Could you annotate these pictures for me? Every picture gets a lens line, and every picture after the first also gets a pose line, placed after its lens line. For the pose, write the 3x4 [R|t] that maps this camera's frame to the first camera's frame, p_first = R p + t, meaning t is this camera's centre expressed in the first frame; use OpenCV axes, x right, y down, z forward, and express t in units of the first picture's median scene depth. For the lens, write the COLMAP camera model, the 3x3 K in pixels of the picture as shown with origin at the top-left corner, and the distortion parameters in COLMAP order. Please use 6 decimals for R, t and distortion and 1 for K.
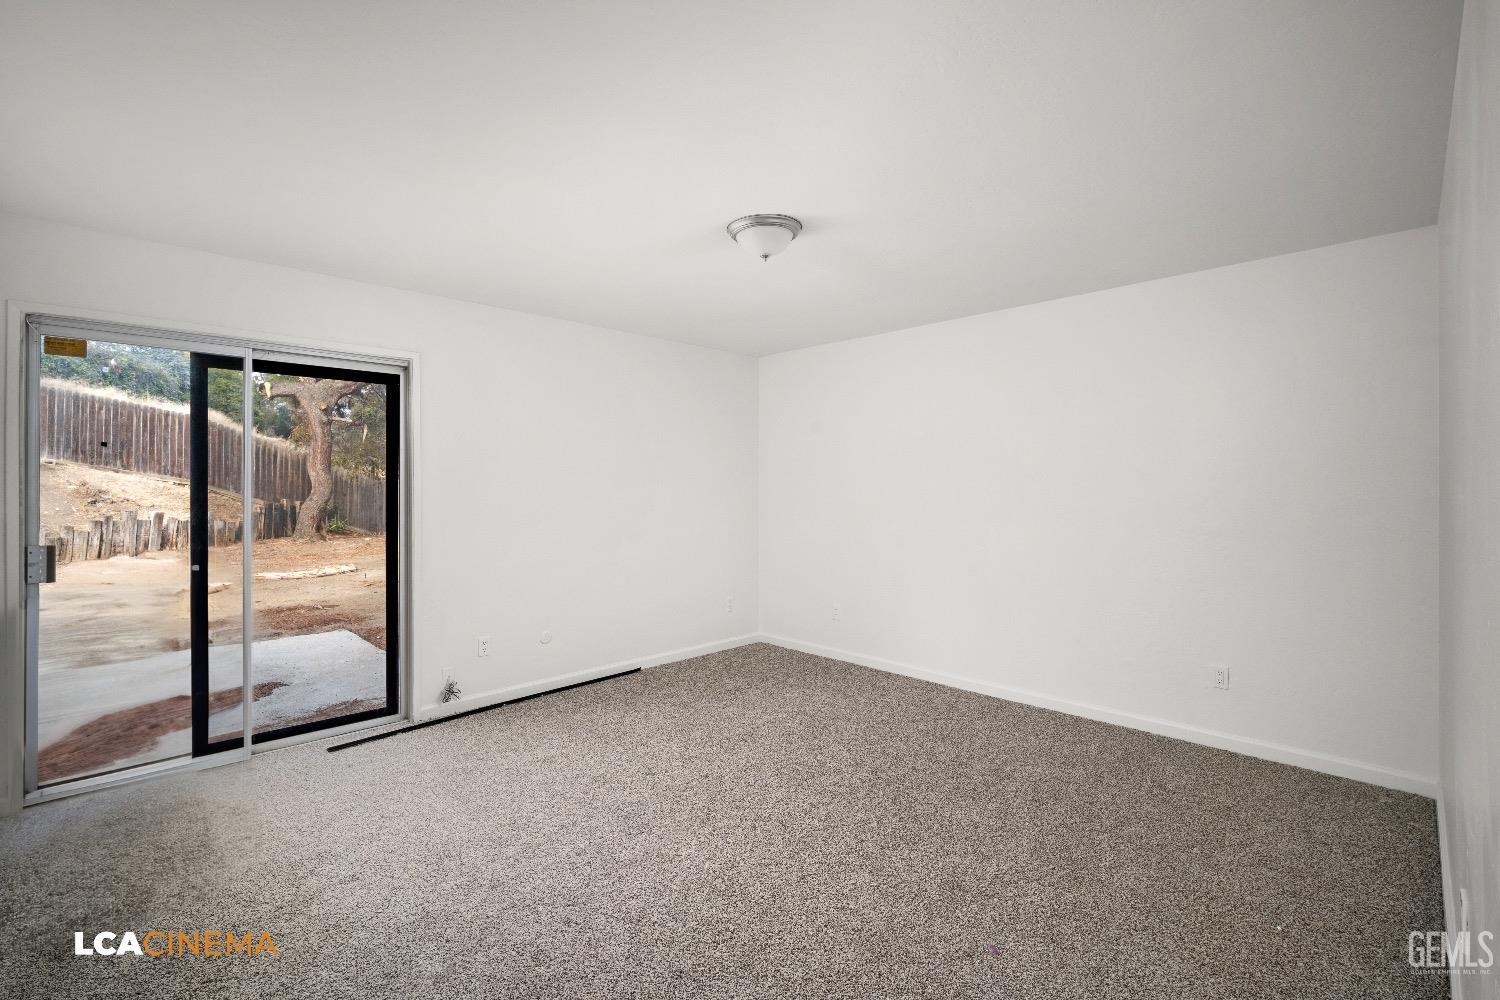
lens RADIAL K [[663.2, 0, 750.9], [0, 663.2, 474.8], [0, 0, 1]] dist [-0.002509, 0.000036]
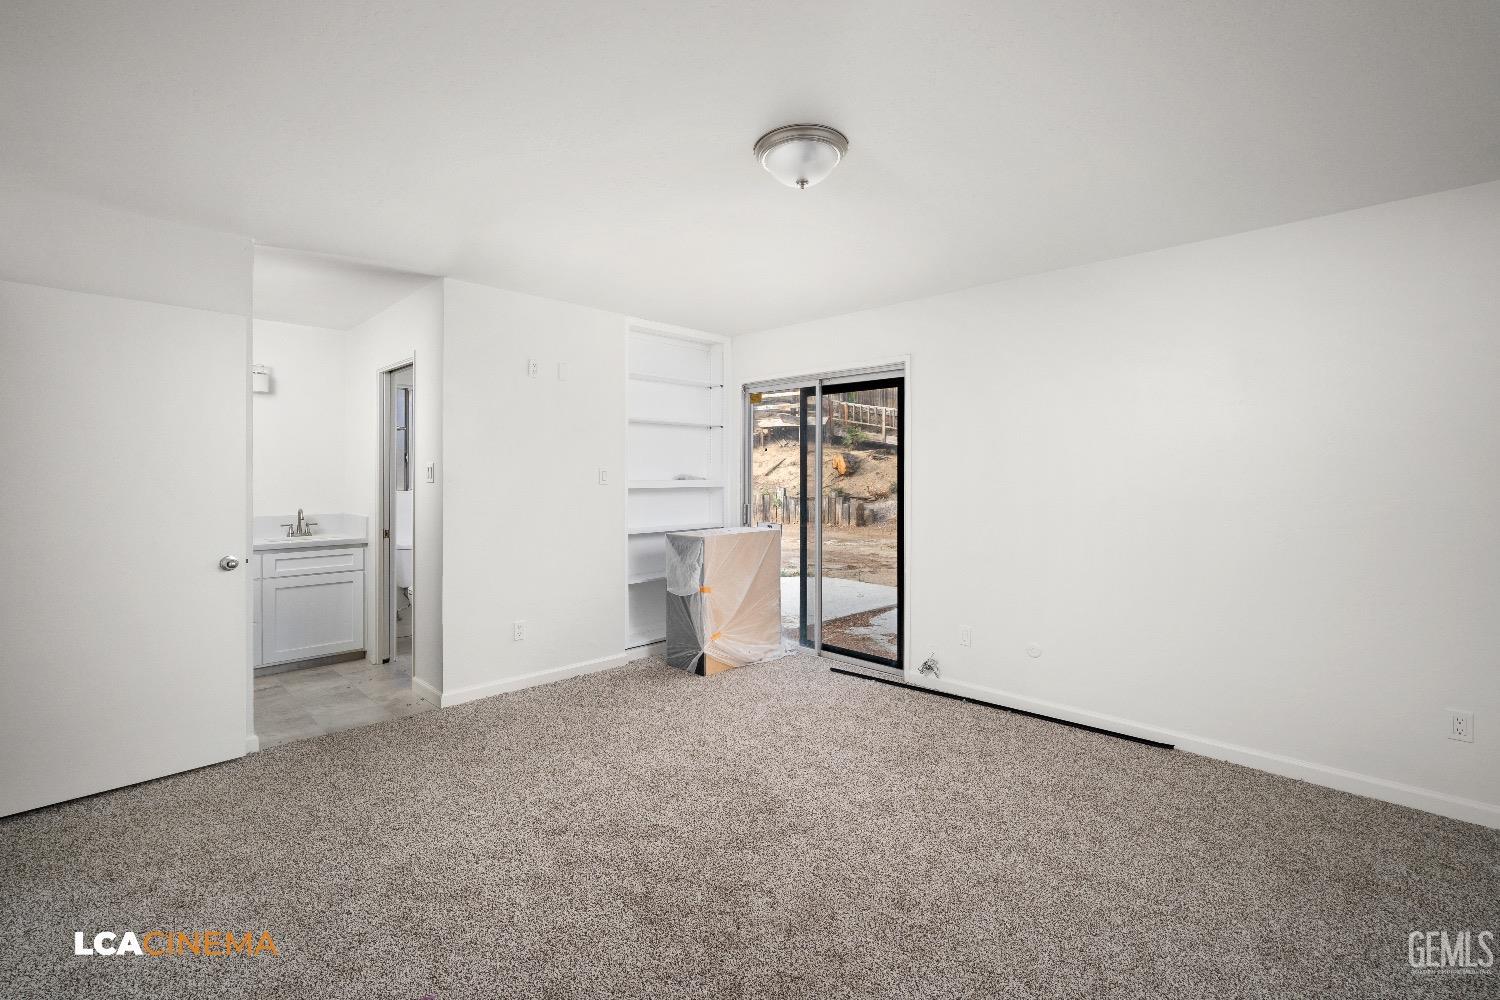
lens RADIAL K [[663.2, 0, 750.9], [0, 663.2, 474.8], [0, 0, 1]] dist [-0.002509, 0.000036]
pose [[0.018523, -0.003482, -0.999822, 0.676545], [0.013108, 0.999909, -0.003239, 0.022688], [0.999743, -0.013046, 0.018567, 0.784688]]
